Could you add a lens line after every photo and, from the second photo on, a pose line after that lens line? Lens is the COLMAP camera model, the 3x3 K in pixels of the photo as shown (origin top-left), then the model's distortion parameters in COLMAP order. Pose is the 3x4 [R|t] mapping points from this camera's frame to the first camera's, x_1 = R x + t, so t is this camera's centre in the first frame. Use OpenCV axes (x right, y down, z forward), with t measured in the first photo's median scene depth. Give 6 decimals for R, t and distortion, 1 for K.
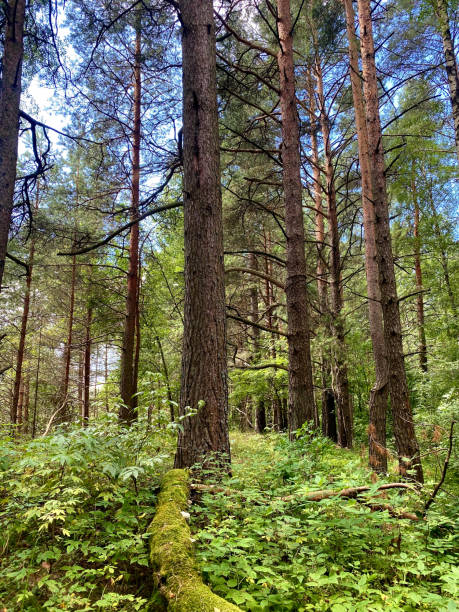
lens RADIAL K [[447.0, 0, 229.5], [0, 447.0, 306.0], [0, 0, 1]] dist [0.052372, -0.001866]
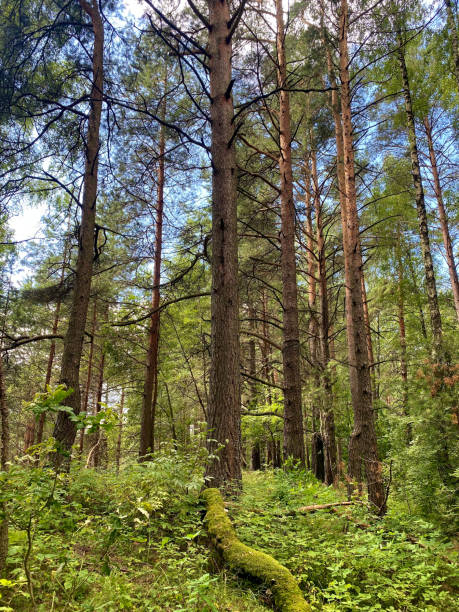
lens RADIAL K [[479.6, 0, 229.5], [0, 479.6, 306.0], [0, 0, 1]] dist [0.064595, -0.060023]
pose [[0.999238, 0.030102, 0.024854, -0.046360], [-0.028475, 0.997581, -0.063418, -0.059268], [-0.026703, 0.062662, 0.997677, -0.266117]]
